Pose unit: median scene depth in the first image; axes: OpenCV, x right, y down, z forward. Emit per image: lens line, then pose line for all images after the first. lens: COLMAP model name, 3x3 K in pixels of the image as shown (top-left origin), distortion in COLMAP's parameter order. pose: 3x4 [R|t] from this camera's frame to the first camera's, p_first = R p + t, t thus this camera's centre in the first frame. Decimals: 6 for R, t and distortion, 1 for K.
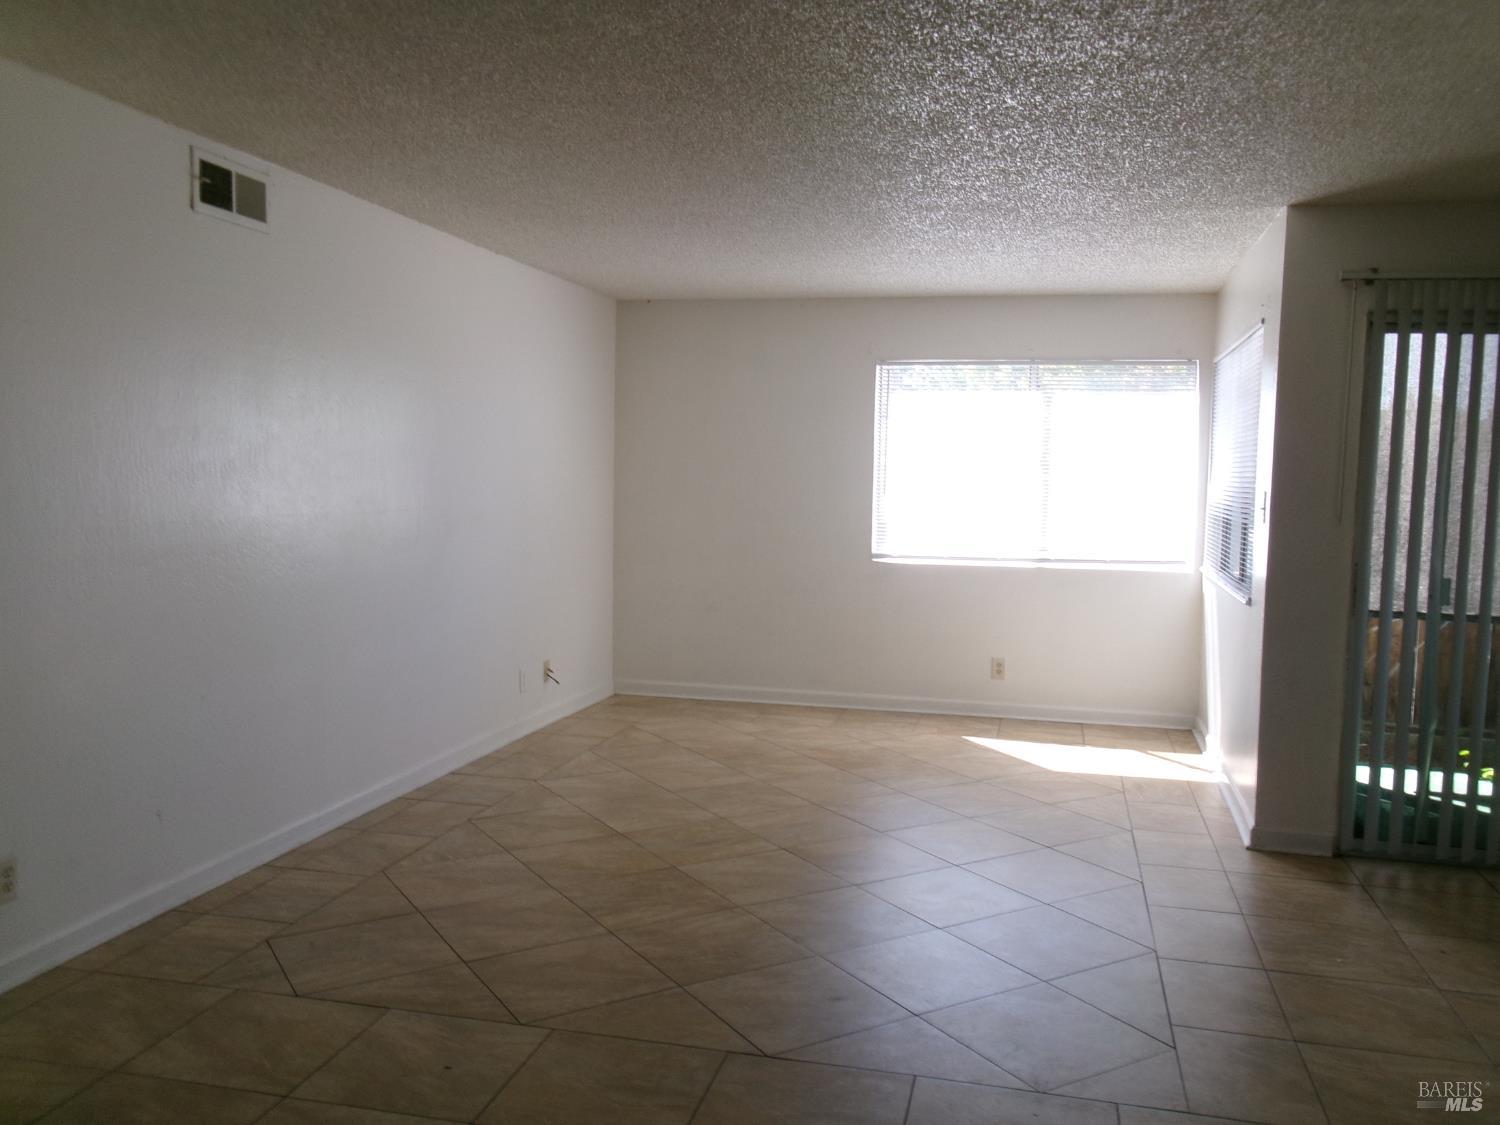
lens RADIAL K [[1229.4, 0, 751.3], [0, 1229.4, 562.3], [0, 0, 1]] dist [0.016923, 0.006111]
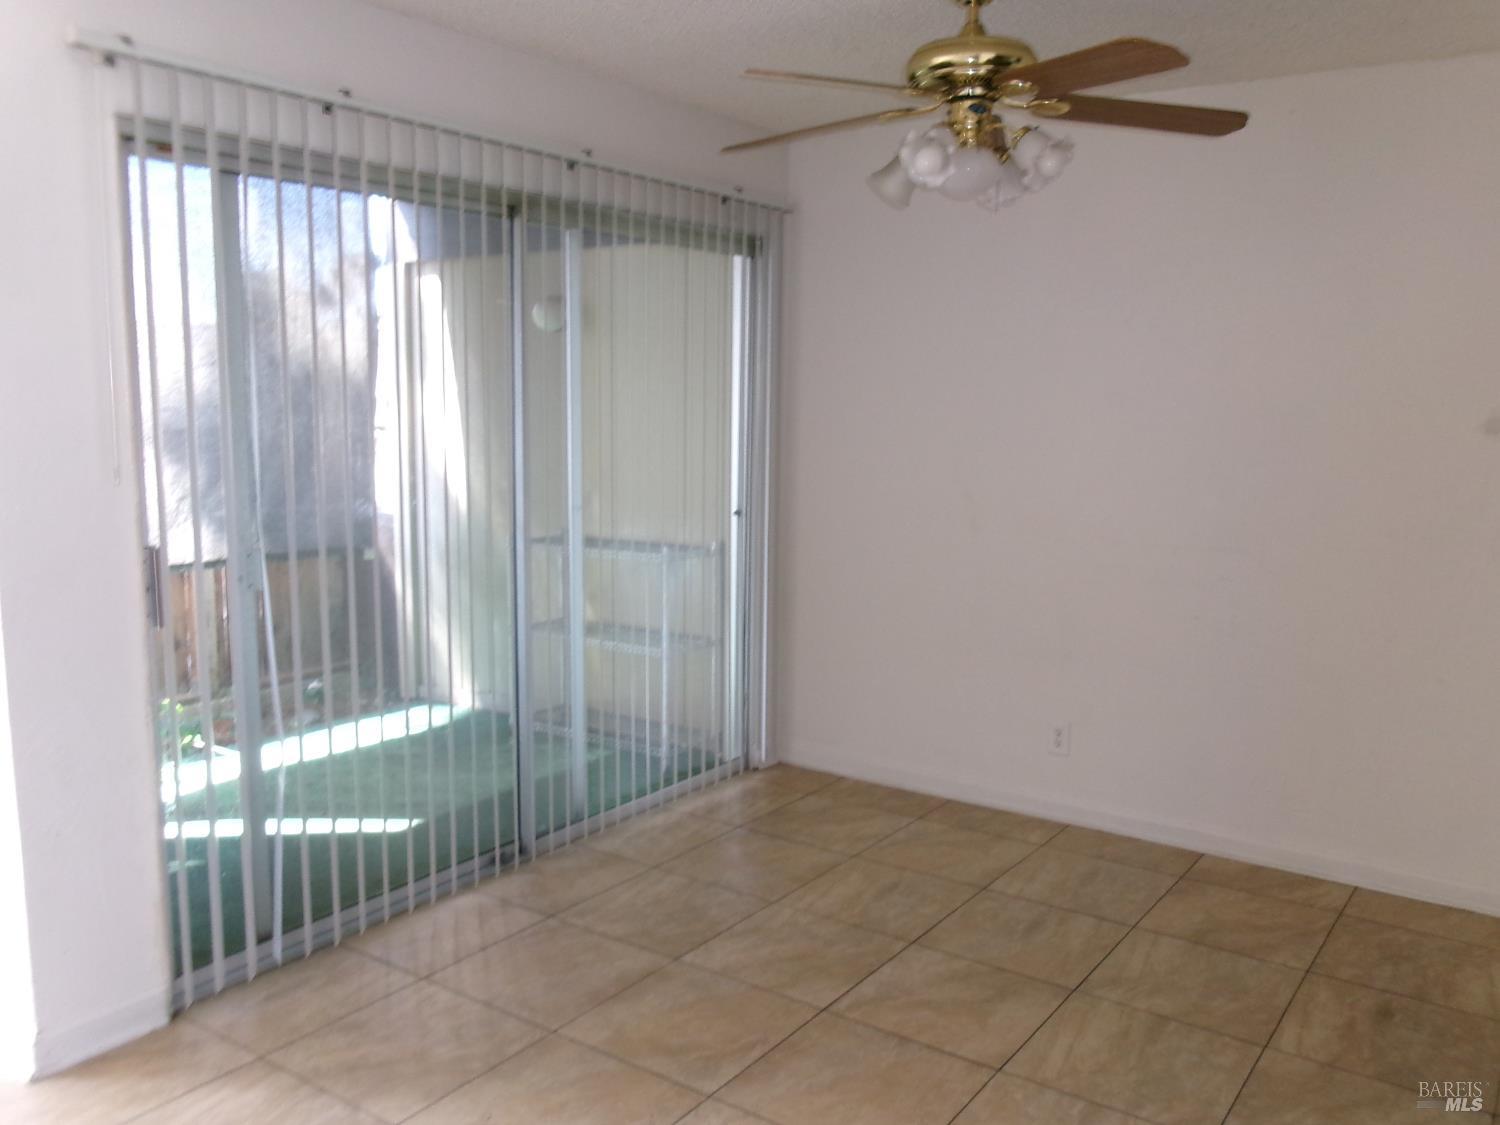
lens RADIAL K [[1229.4, 0, 754.7], [0, 1229.4, 559.7], [0, 0, 1]] dist [0.016923, 0.006111]
pose [[0.367789, -0.145857, 0.918399, 0.046841], [0.081113, 0.988890, 0.124569, -0.043933], [-0.926365, 0.028679, 0.375534, 0.509931]]
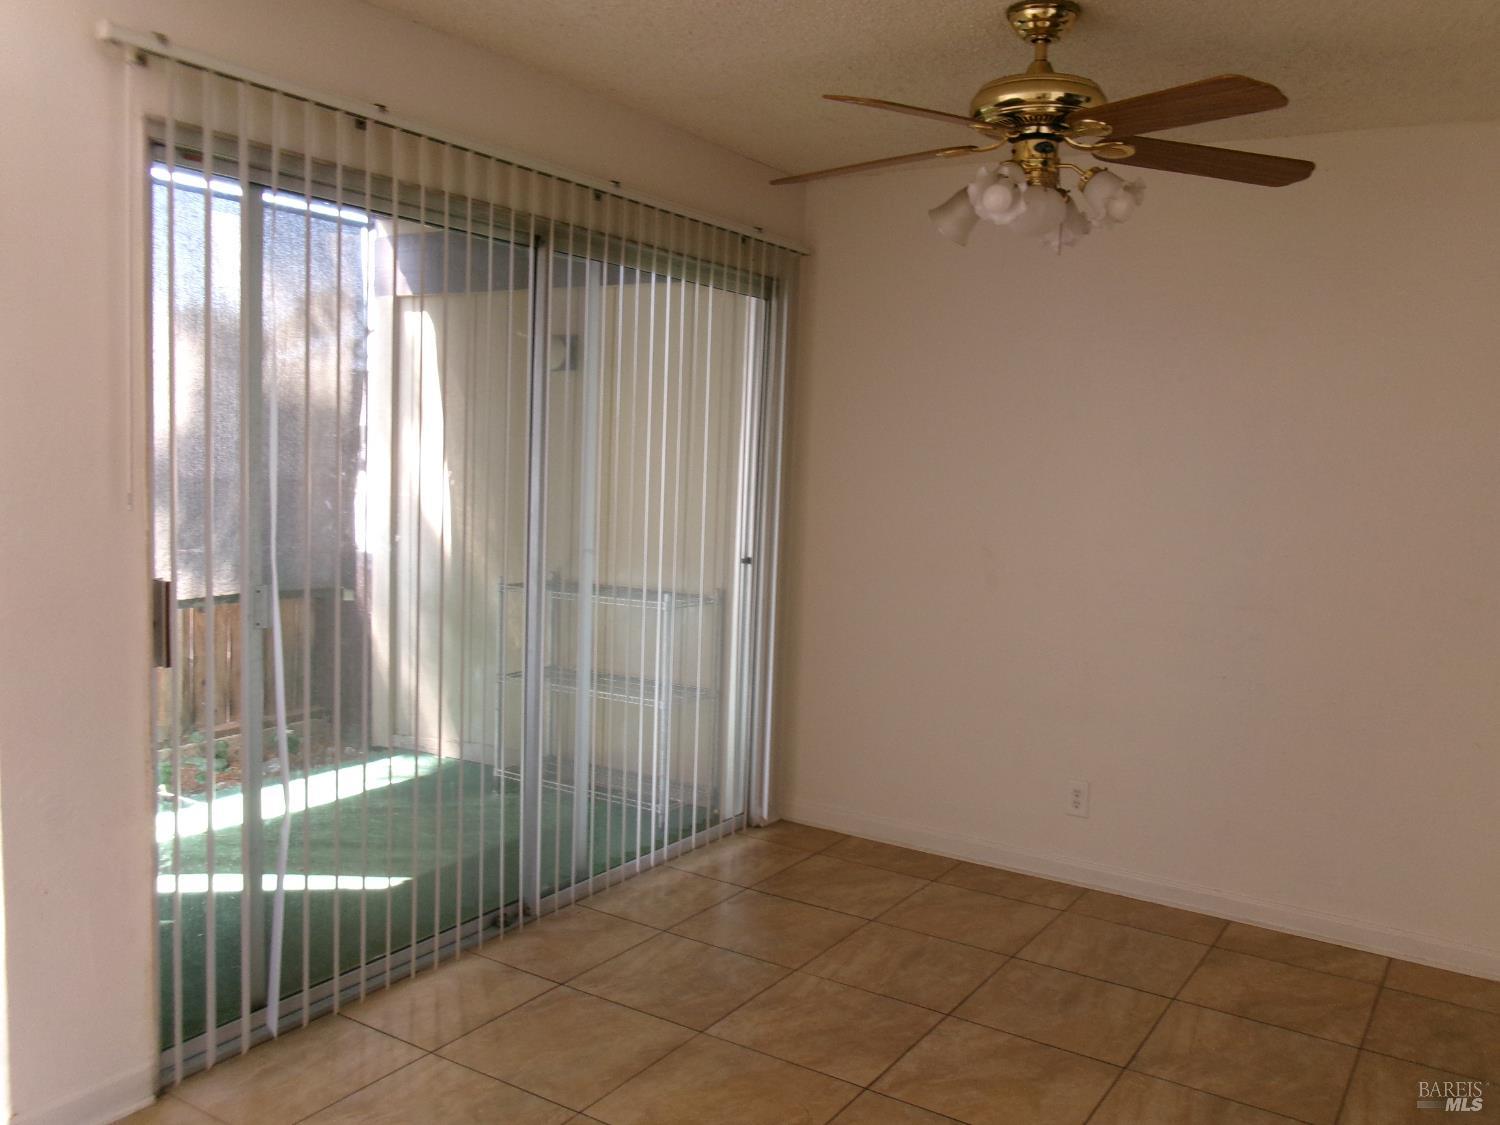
lens RADIAL K [[1229.4, 0, 747.8], [0, 1229.4, 557.5], [0, 0, 1]] dist [0.016923, 0.006111]
pose [[0.324624, -0.095514, 0.941008, 0.055001], [0.053843, 0.995141, 0.082434, -0.039687], [-0.944309, 0.023907, 0.328189, 0.574185]]
